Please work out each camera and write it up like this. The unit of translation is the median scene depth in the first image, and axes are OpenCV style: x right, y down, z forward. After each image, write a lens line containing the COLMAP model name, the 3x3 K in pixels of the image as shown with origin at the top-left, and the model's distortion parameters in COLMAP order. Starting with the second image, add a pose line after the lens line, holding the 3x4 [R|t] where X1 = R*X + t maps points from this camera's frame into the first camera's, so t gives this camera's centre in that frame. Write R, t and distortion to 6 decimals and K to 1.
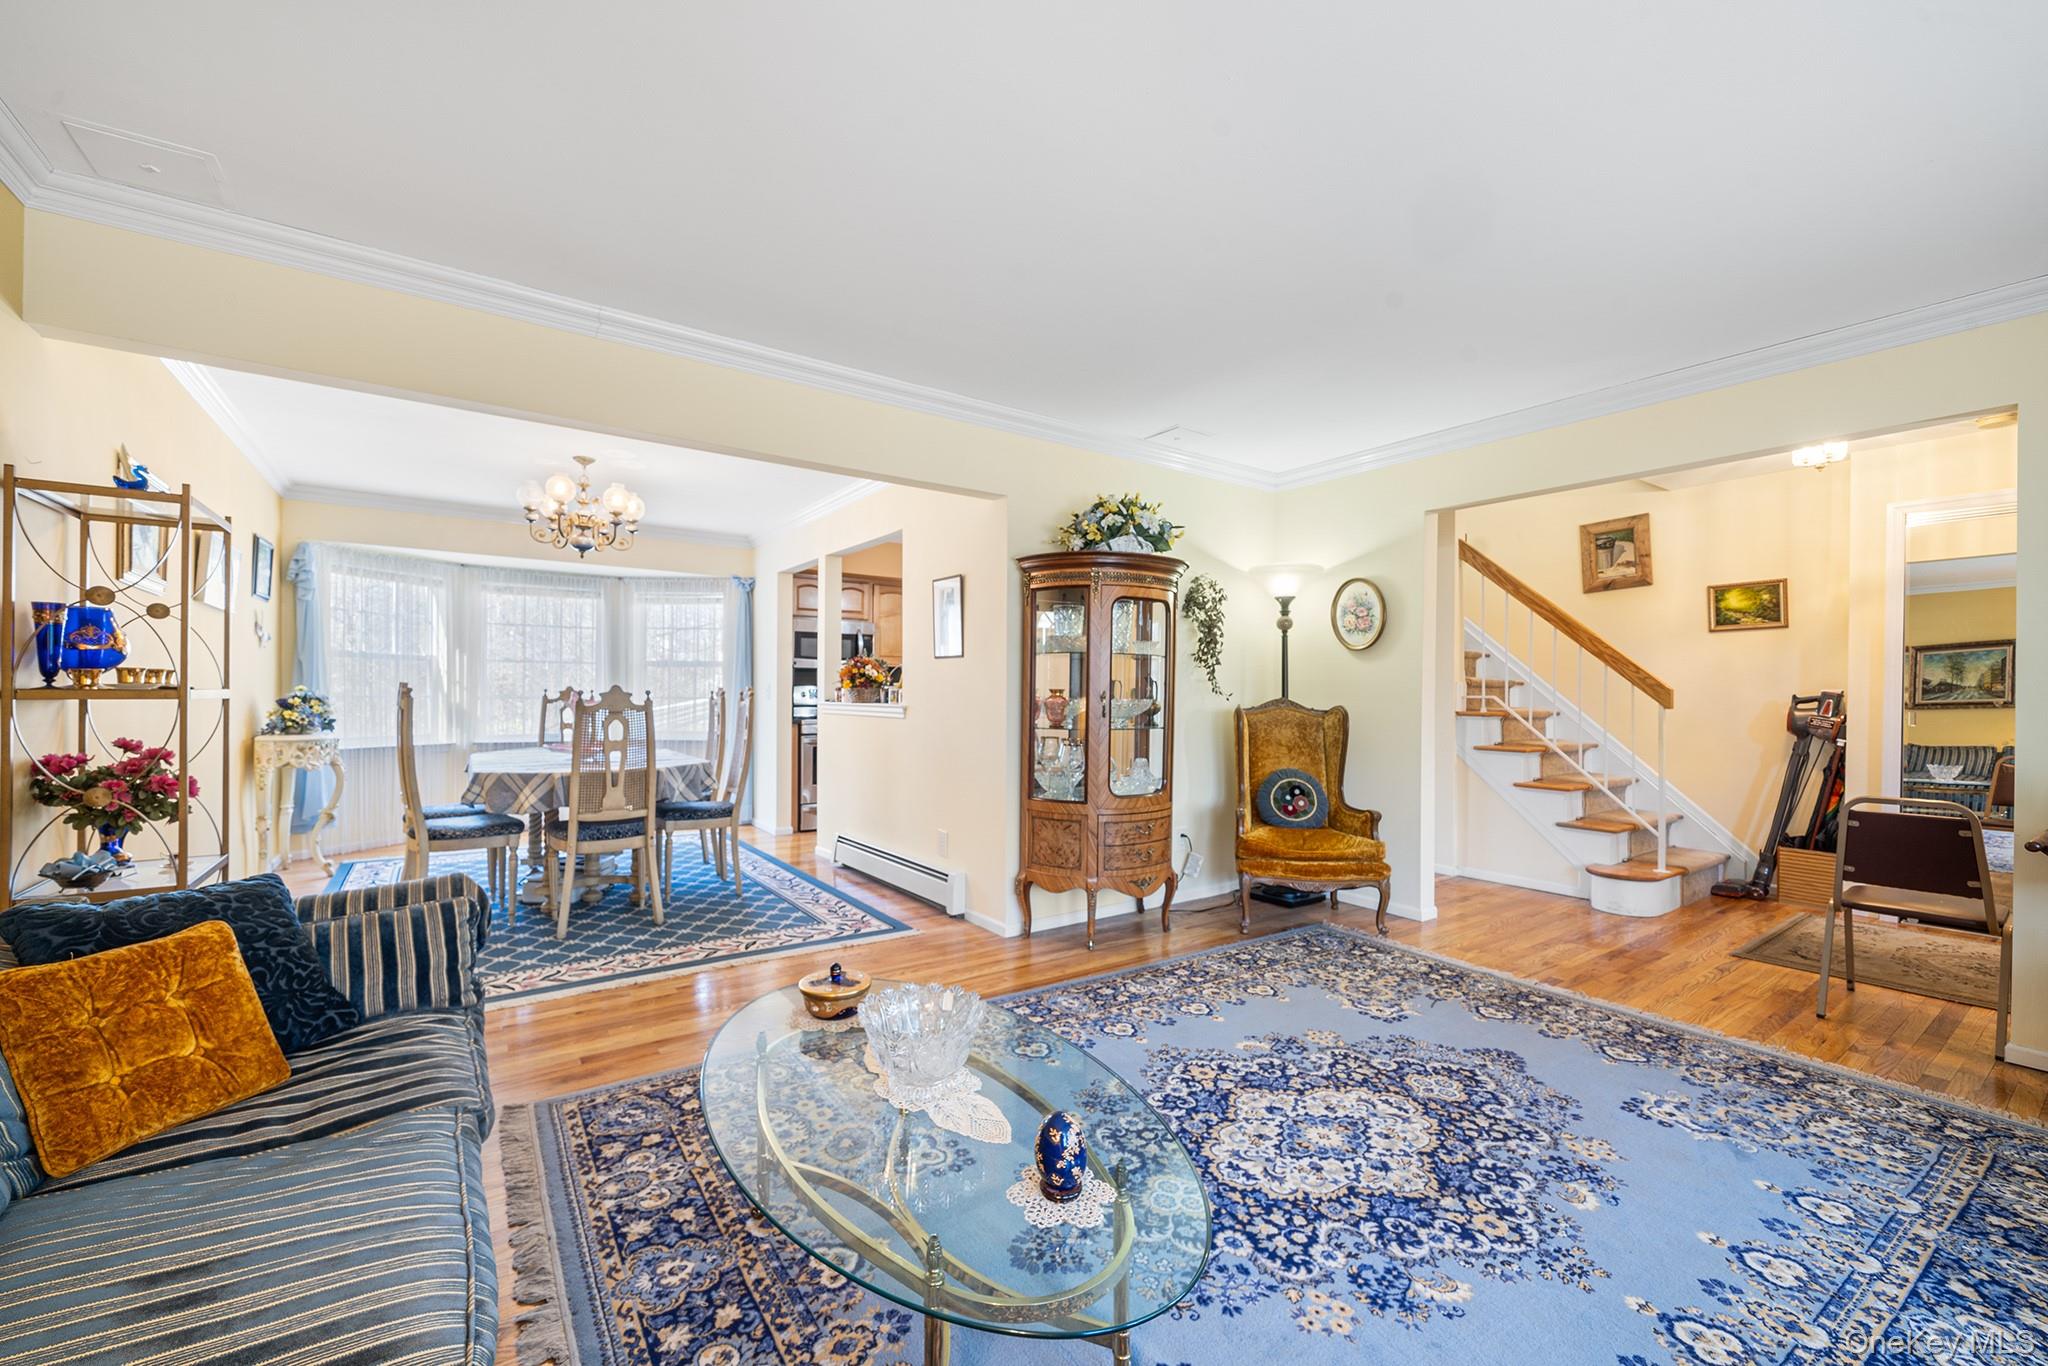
lens RADIAL K [[818.0, 0, 1012.5], [0, 818.0, 684.5], [0, 0, 1]] dist [-0.000126, 0.000059]
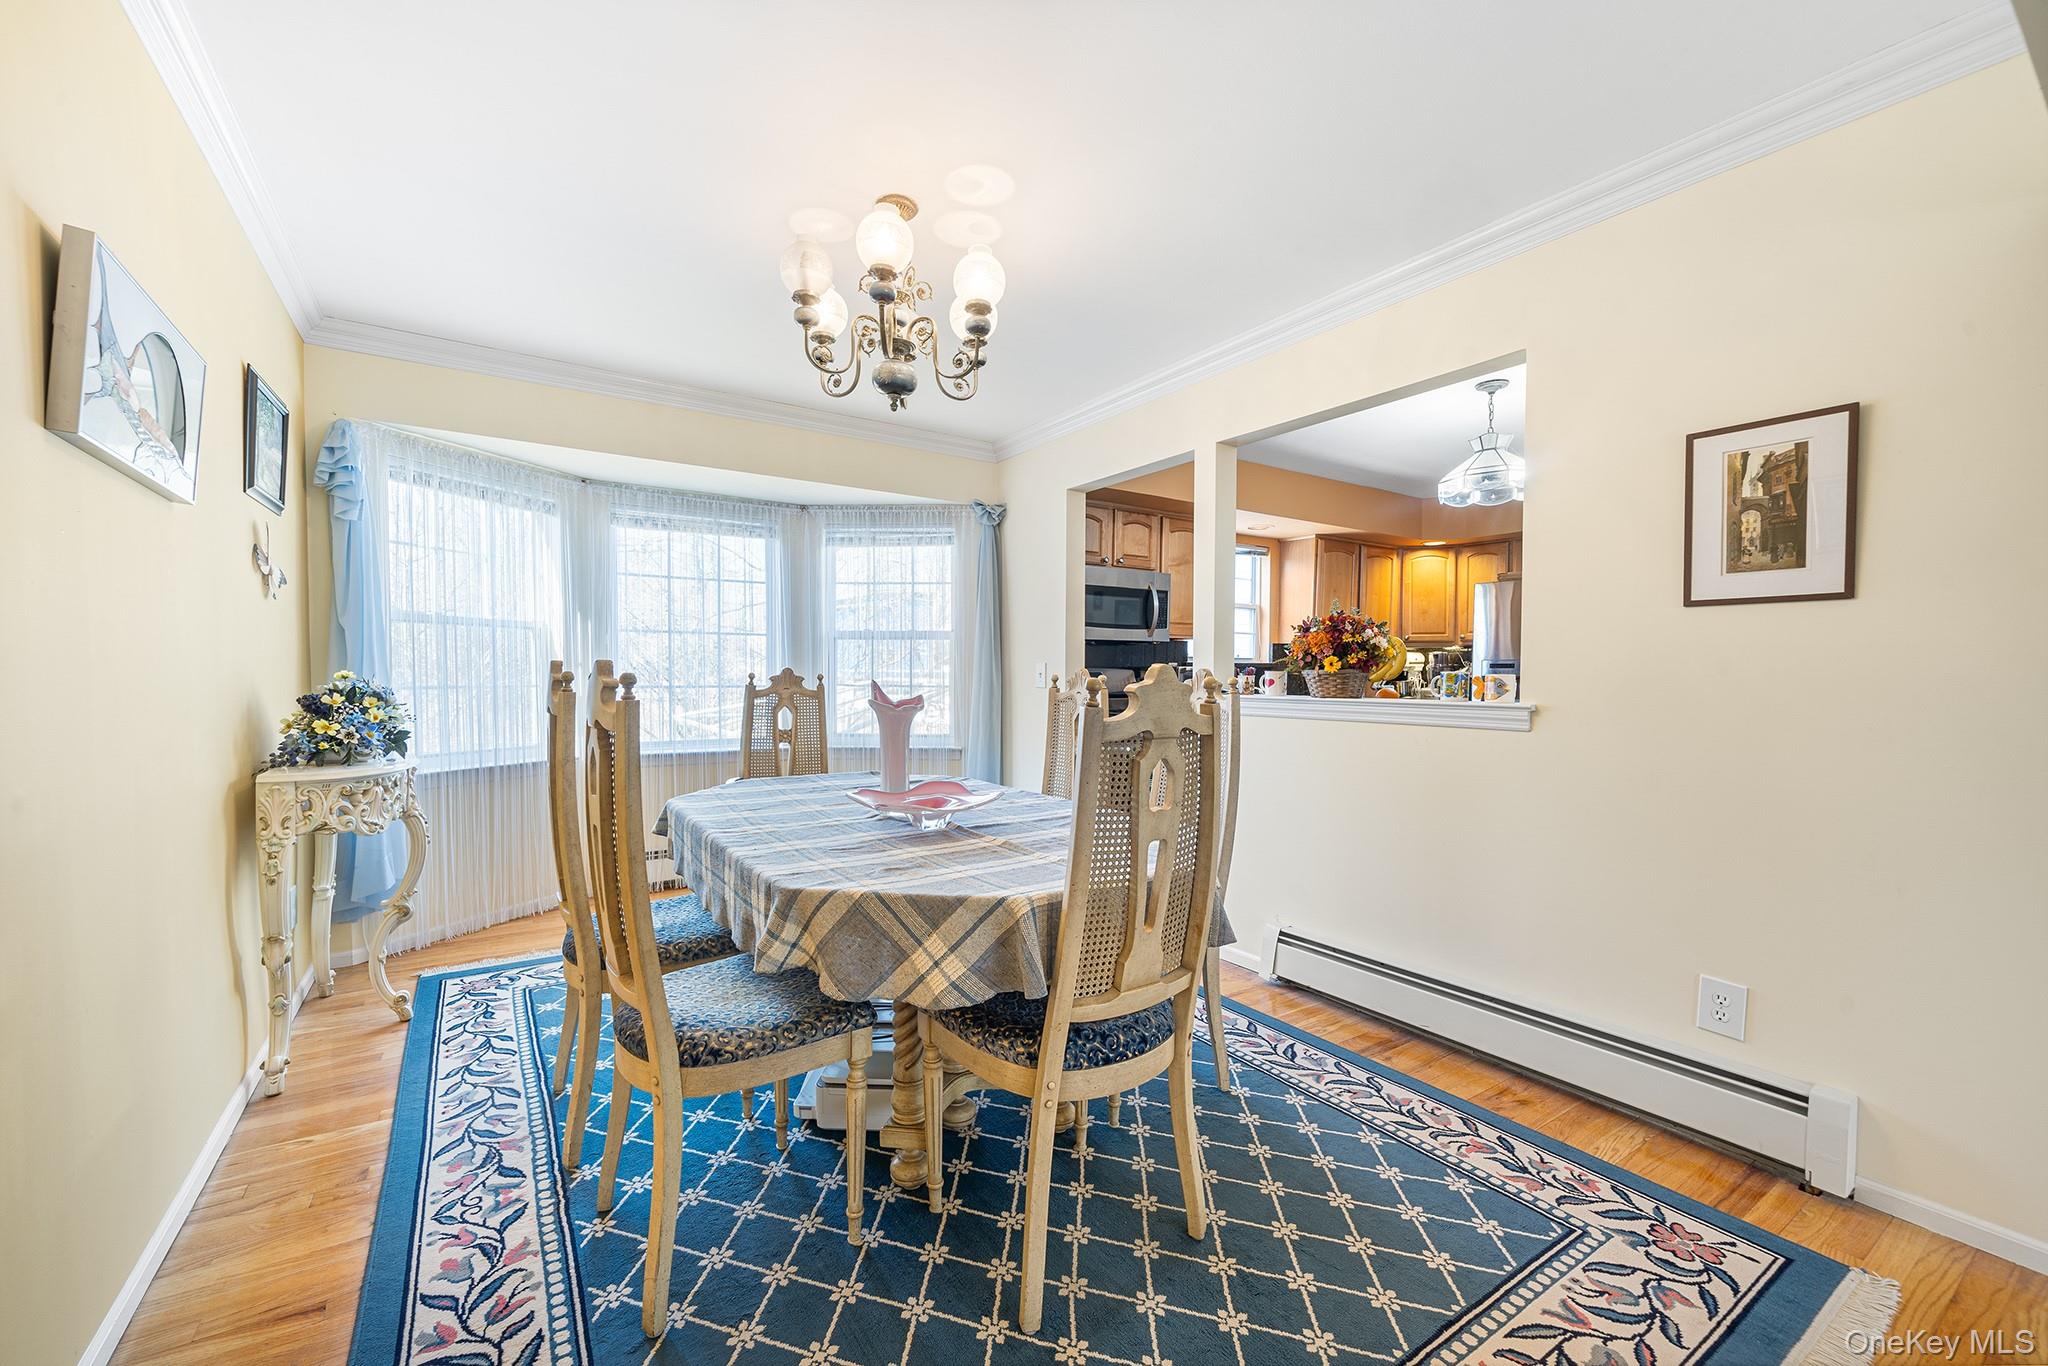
lens RADIAL K [[818.0, 0, 1012.5], [0, 818.0, 685.5], [0, 0, 1]] dist [-0.000126, 0.000059]
pose [[0.999632, -0.003647, -0.026886, -0.550807], [0.004293, 0.999703, 0.023982, 0.000933], [0.026790, -0.024088, 0.999351, 0.627308]]
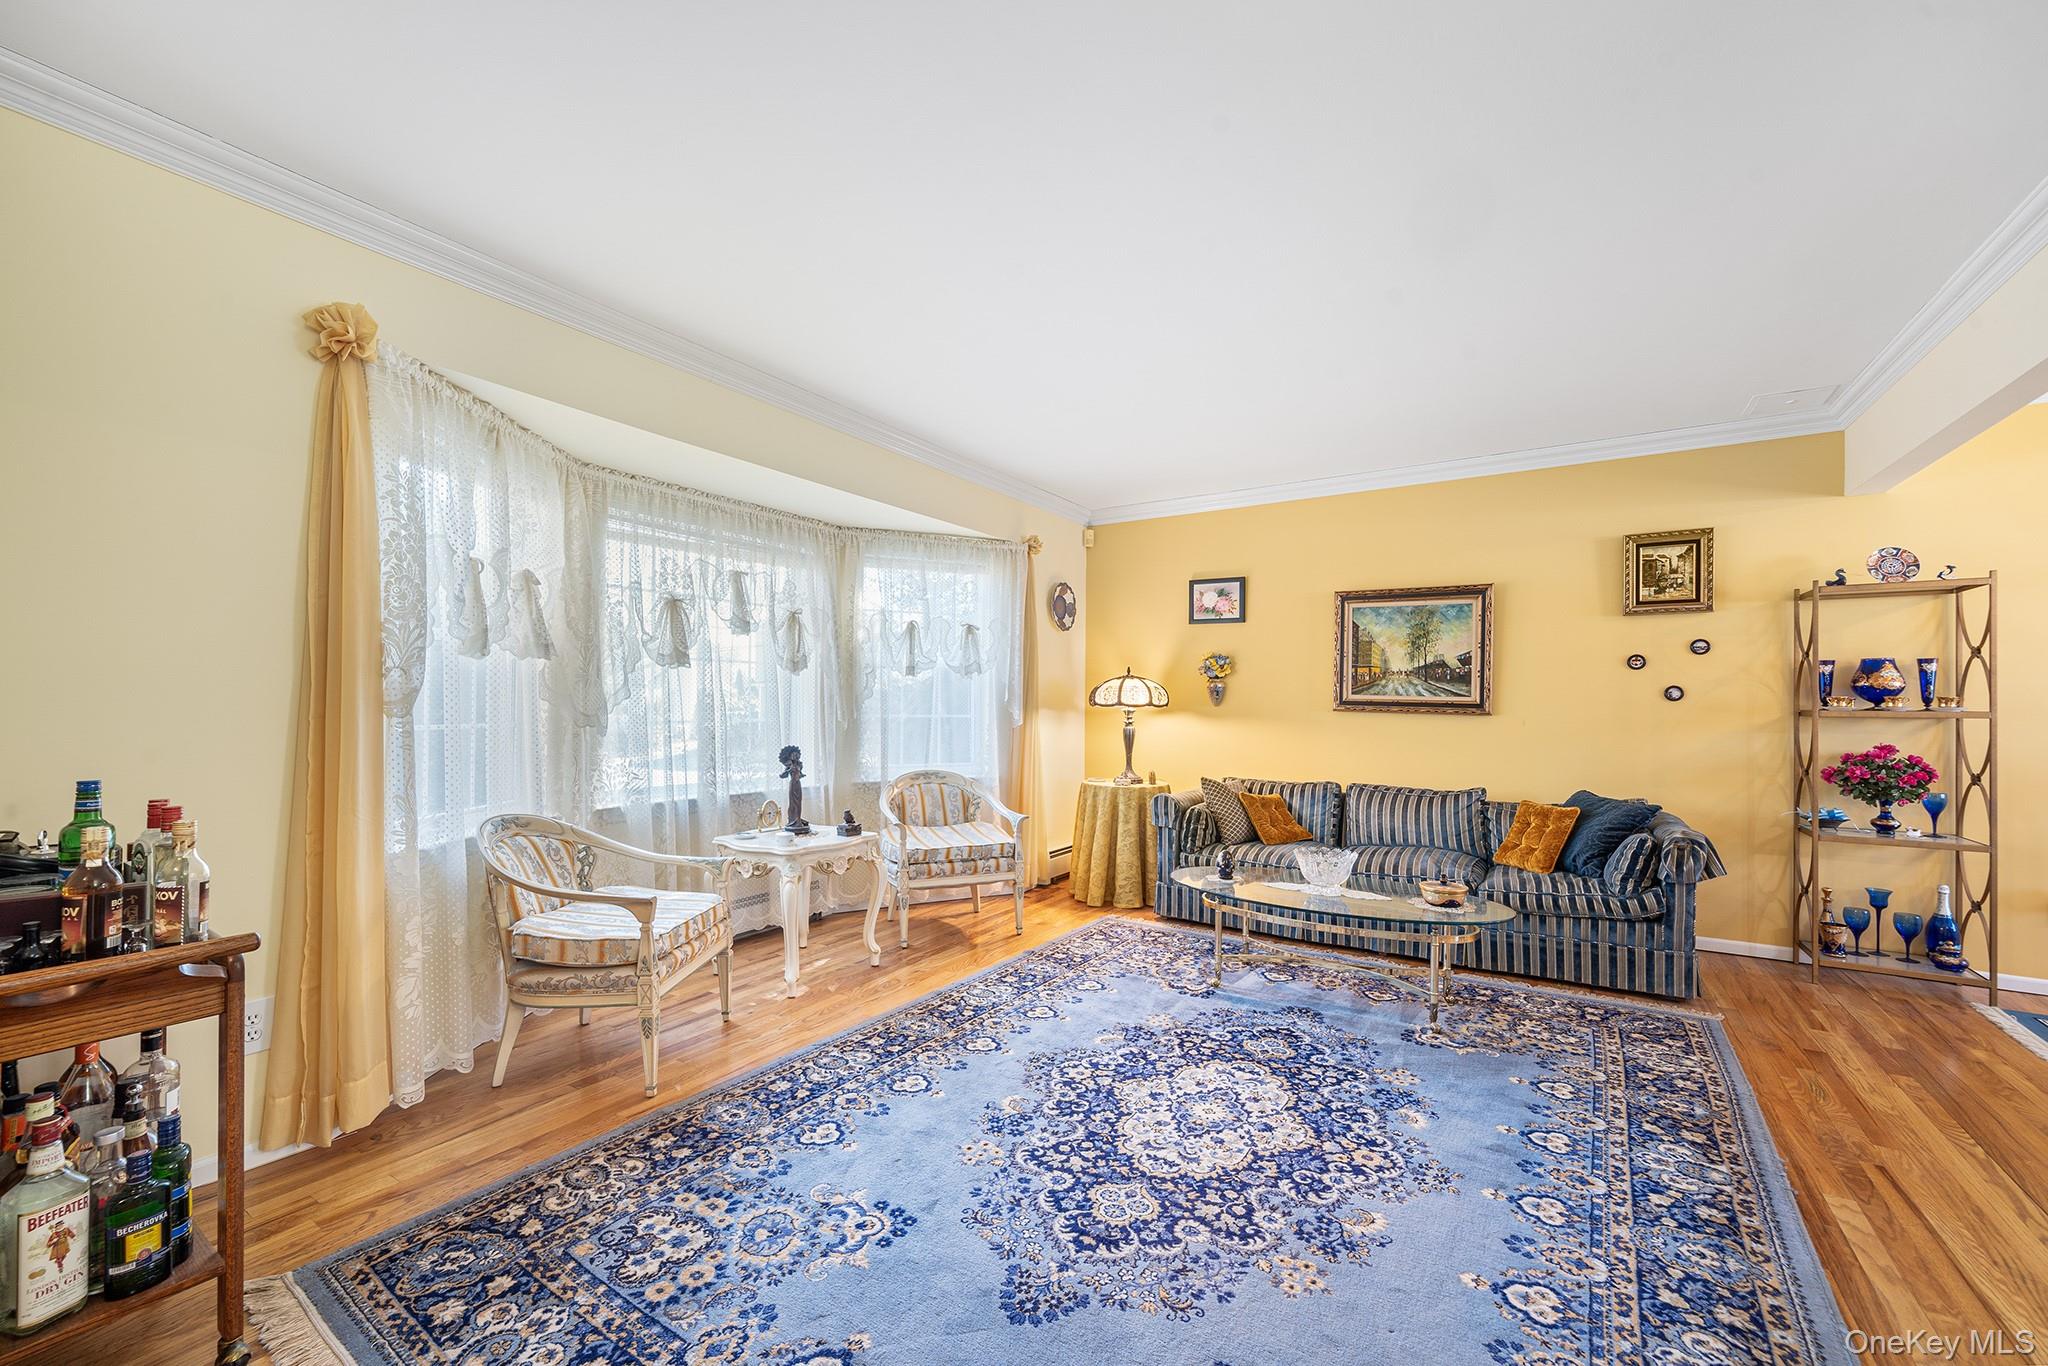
lens RADIAL K [[818.0, 0, 1016.9], [0, 818.0, 703.5], [0, 0, 1]] dist [-0.000126, 0.000059]
pose [[-0.924352, -0.014730, -0.381257, 0.592809], [-0.011991, 0.999882, -0.009559, 0.014705], [0.381353, -0.004265, -0.924420, 1.090197]]
